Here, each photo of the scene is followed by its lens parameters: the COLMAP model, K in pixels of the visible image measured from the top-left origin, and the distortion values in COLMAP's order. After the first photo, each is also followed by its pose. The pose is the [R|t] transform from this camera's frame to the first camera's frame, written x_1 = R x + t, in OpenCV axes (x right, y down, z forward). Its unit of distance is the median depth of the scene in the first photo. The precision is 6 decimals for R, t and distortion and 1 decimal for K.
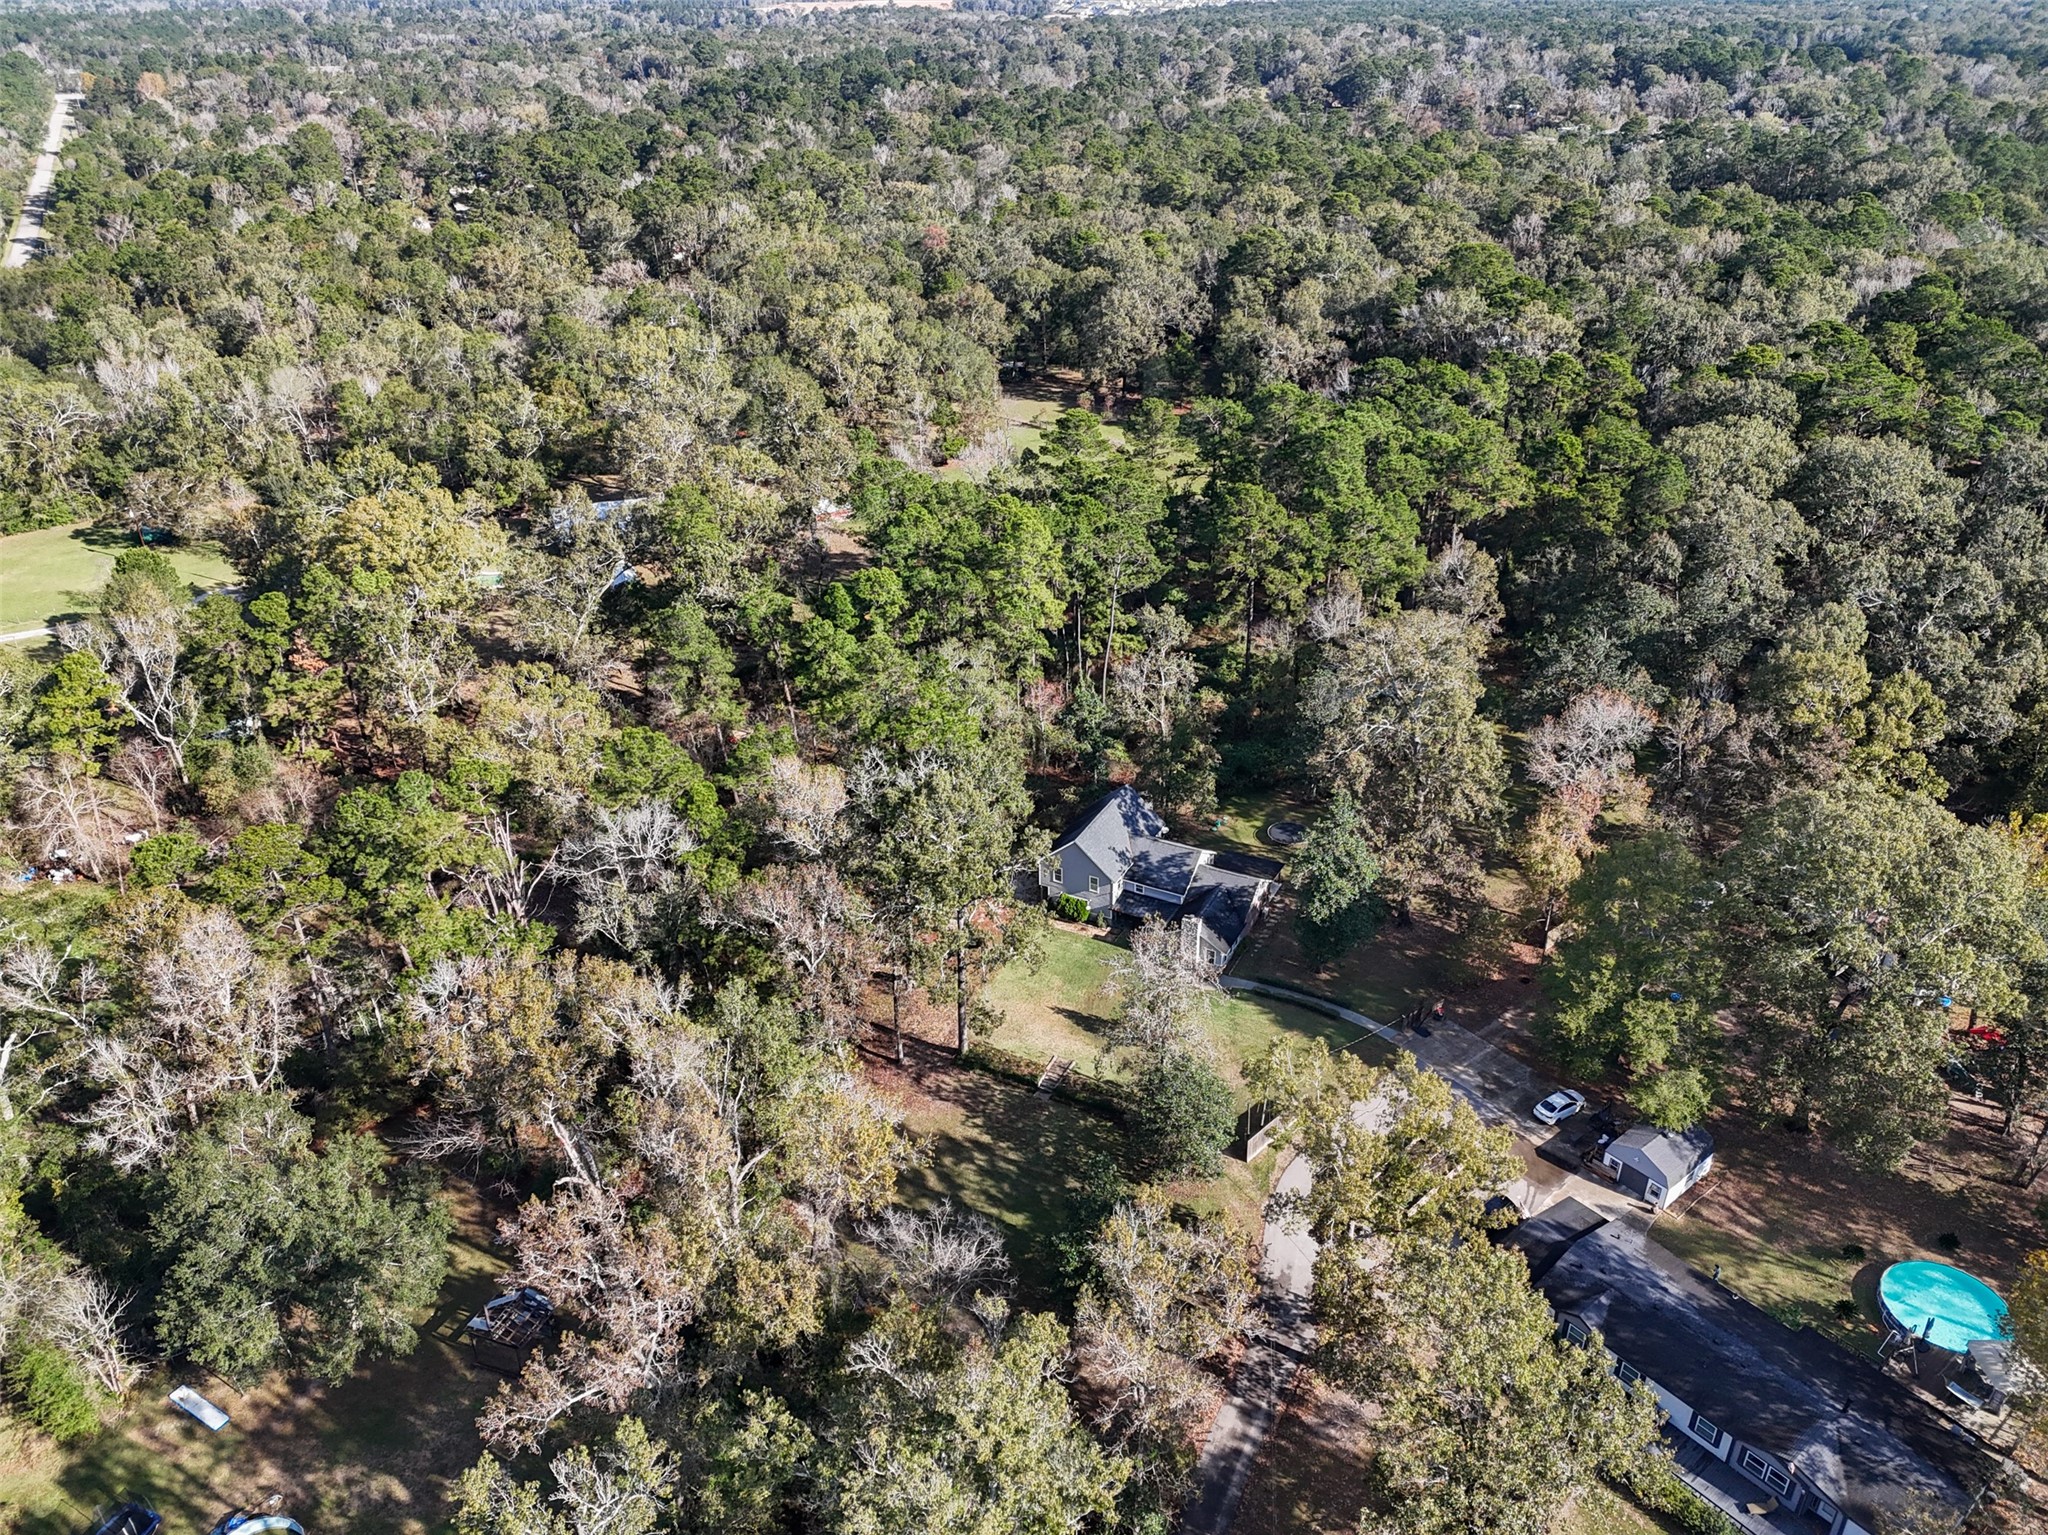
lens RADIAL K [[1481.6, 0, 1031.8], [0, 1481.6, 765.0], [0, 0, 1]] dist [0.066483, -0.057643]
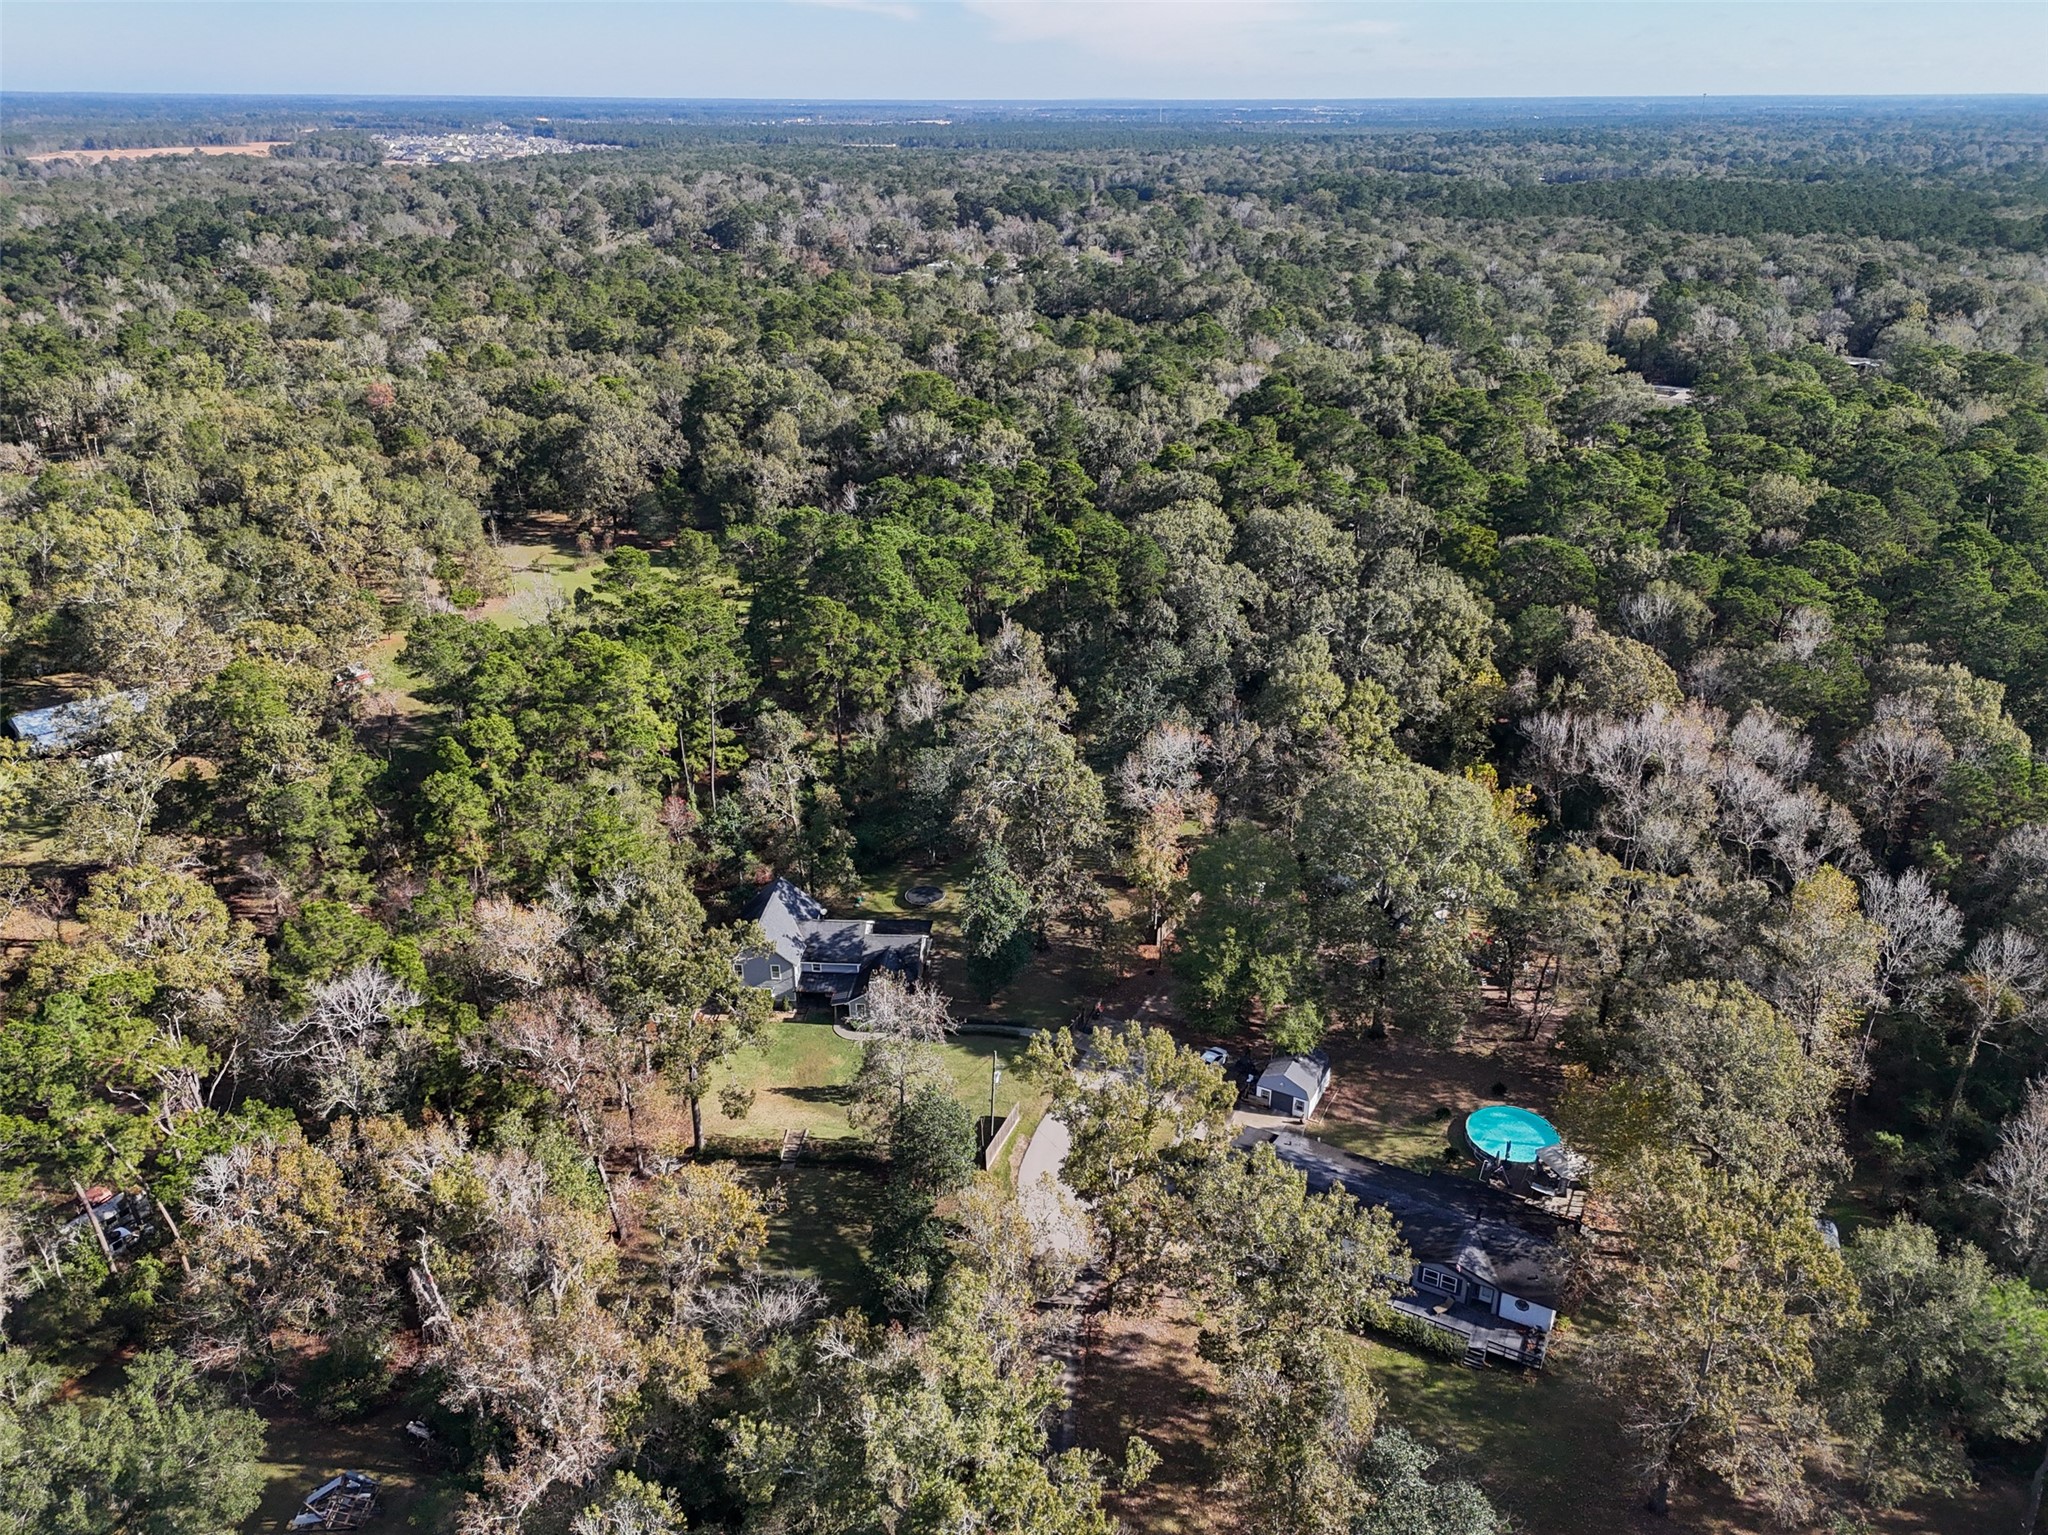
lens RADIAL K [[1481.6, 0, 1030.9], [0, 1481.6, 766.2], [0, 0, 1]] dist [0.066483, -0.057643]
pose [[0.922012, -0.155817, 0.354421, -0.123454], [0.183025, 0.982107, -0.044361, 0.013380], [-0.341167, 0.105769, 0.934033, -0.073679]]
